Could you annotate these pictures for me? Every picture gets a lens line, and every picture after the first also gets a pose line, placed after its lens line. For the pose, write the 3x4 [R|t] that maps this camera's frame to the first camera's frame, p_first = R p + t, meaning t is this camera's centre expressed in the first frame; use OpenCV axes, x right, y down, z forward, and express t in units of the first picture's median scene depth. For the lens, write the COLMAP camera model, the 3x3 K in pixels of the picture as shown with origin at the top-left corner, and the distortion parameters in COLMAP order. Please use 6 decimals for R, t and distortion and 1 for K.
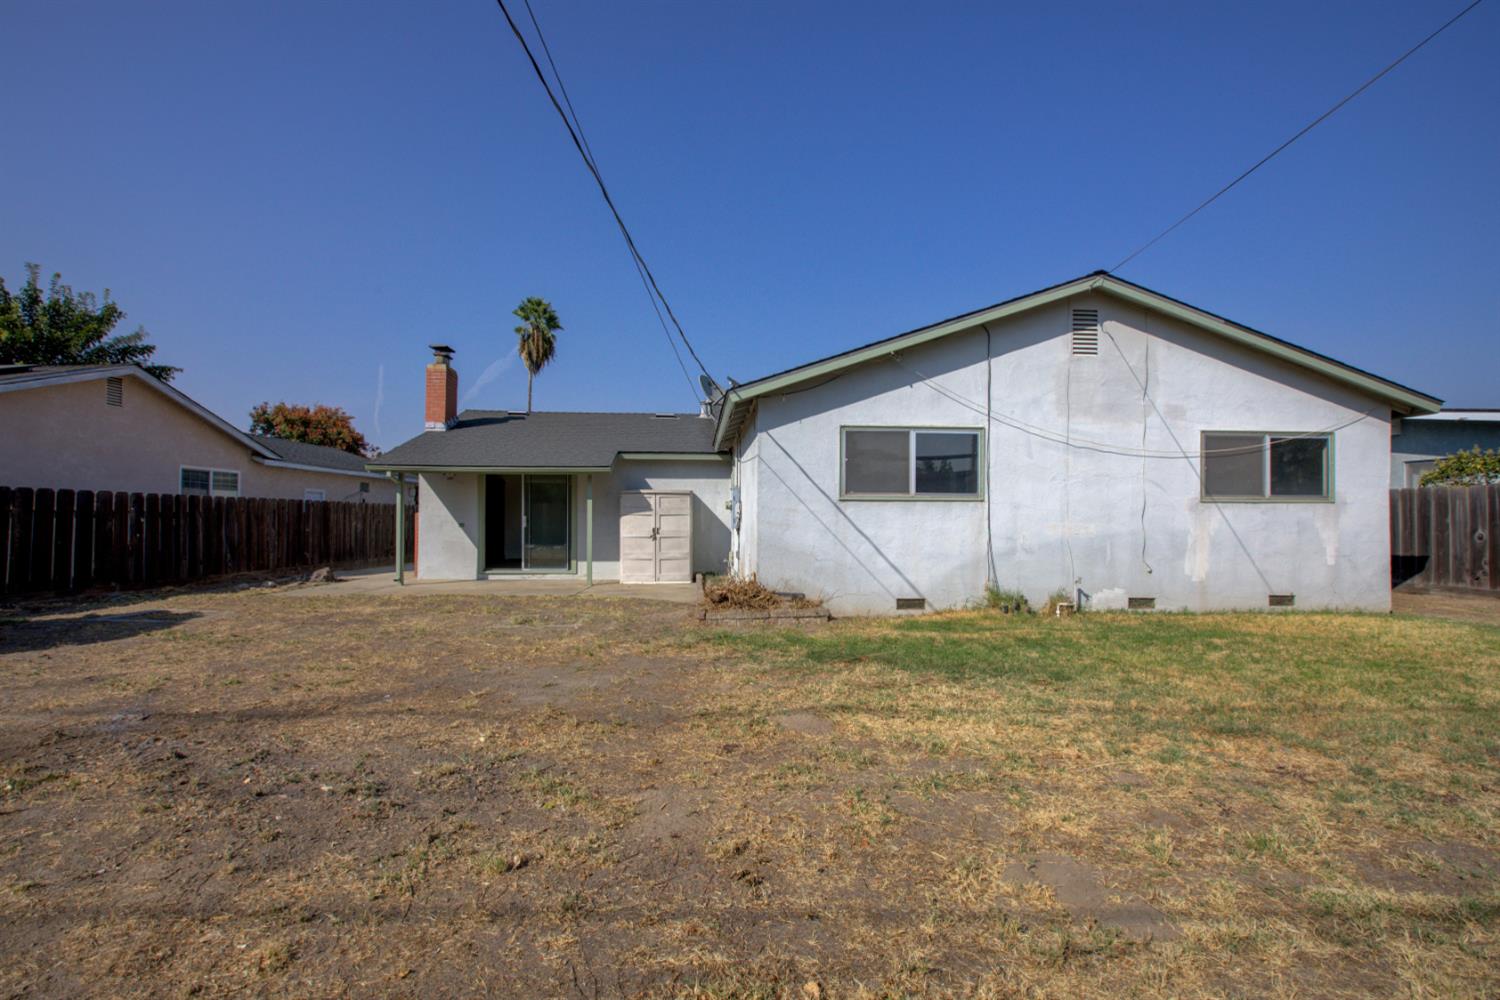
lens RADIAL K [[688.6, 0, 753.4], [0, 688.6, 520.3], [0, 0, 1]] dist [-0.013197, 0.005132]
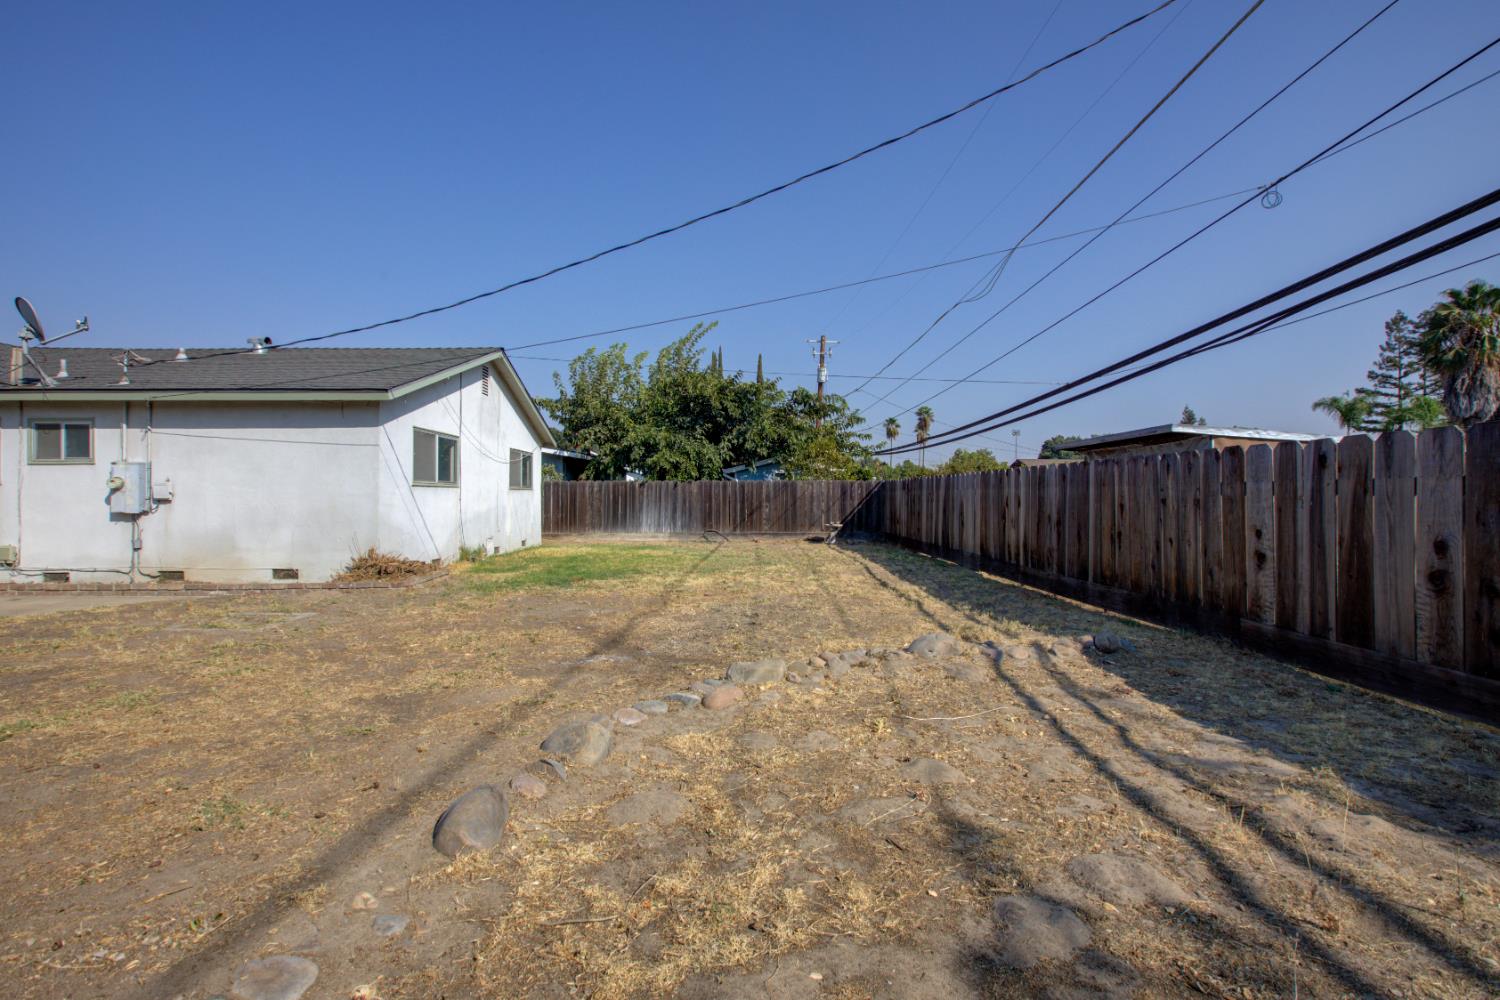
lens RADIAL K [[688.6, 0, 742.5], [0, 688.6, 500.4], [0, 0, 1]] dist [-0.013197, 0.005132]
pose [[0.060659, -0.004893, 0.998147, -0.778689], [0.003270, 0.999984, 0.004704, -0.003411], [-0.998153, 0.002979, 0.060674, 0.230688]]
